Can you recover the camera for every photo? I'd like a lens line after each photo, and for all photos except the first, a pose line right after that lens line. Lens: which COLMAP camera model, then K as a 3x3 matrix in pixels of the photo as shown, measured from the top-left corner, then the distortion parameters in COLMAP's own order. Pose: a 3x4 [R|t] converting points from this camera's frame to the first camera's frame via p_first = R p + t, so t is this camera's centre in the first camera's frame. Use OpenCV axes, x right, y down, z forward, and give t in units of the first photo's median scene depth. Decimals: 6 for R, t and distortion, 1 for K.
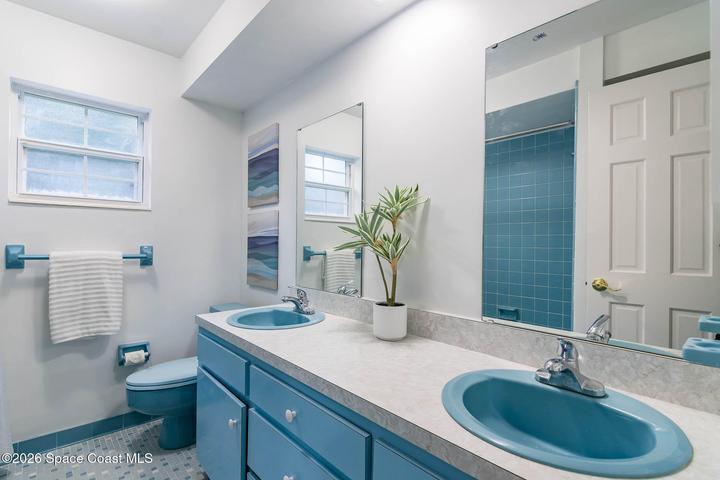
lens RADIAL K [[344.1, 0, 361.6], [0, 344.1, 243.2], [0, 0, 1]] dist [-0.007374, 0.000760]
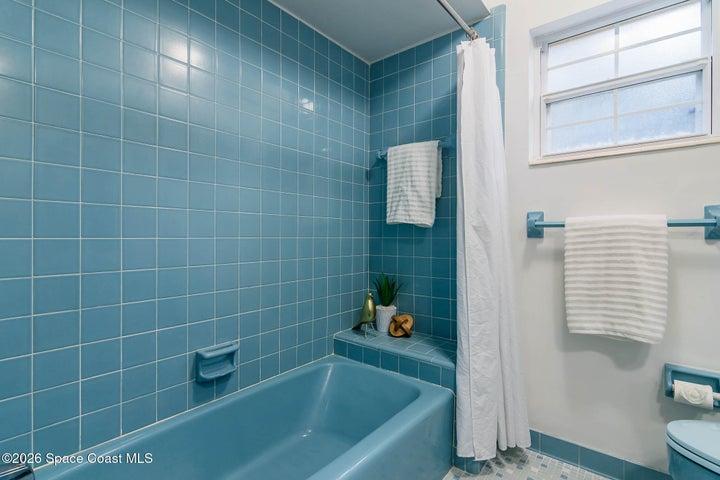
lens RADIAL K [[344.1, 0, 360.0], [0, 344.1, 235.0], [0, 0, 1]] dist [-0.007374, 0.000760]
pose [[0.100302, -0.016467, -0.994821, -0.143151], [0.010020, 0.999829, -0.015539, 0.069834], [0.994907, -0.008409, 0.100450, 0.406664]]
